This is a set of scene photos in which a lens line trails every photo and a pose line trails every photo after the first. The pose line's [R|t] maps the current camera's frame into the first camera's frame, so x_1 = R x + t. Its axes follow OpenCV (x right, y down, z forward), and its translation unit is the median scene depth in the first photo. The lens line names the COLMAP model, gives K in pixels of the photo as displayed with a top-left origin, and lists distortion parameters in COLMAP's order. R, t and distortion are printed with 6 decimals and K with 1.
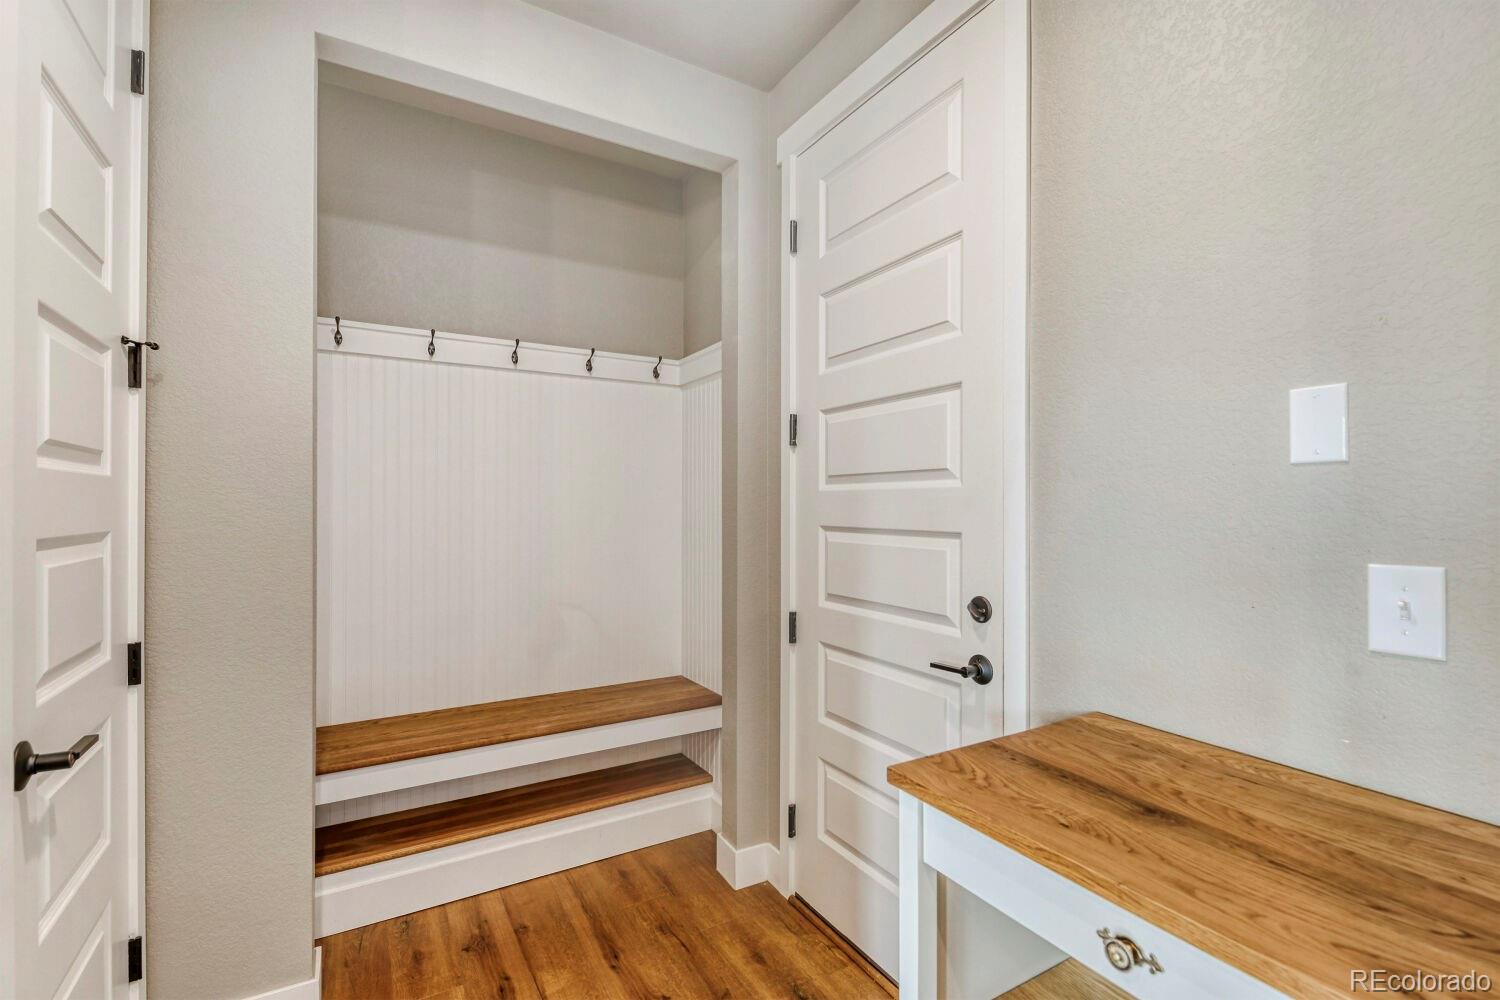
lens RADIAL K [[658.7, 0, 747.9], [0, 658.7, 507.4], [0, 0, 1]] dist [-0.002582, -0.000149]
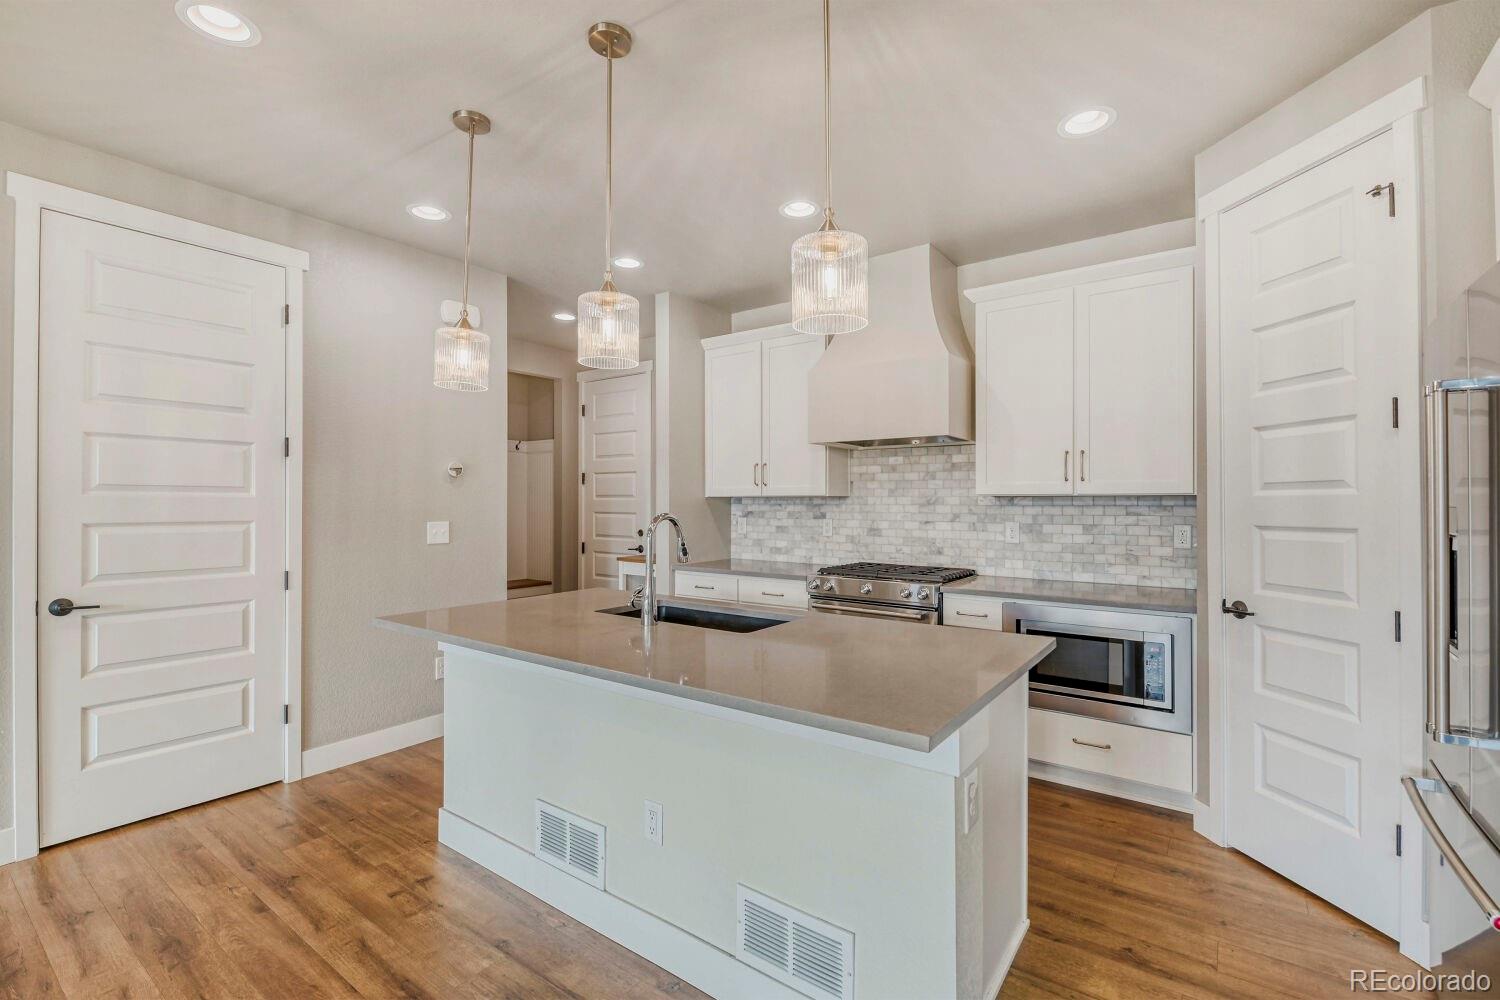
lens RADIAL K [[658.7, 0, 749.2], [0, 658.7, 500.2], [0, 0, 1]] dist [-0.002582, -0.000149]
pose [[0.922083, -0.002647, 0.386983, -0.373853], [0.002114, 0.999996, 0.001802, -0.025899], [-0.386987, -0.000843, 0.922085, -1.915974]]
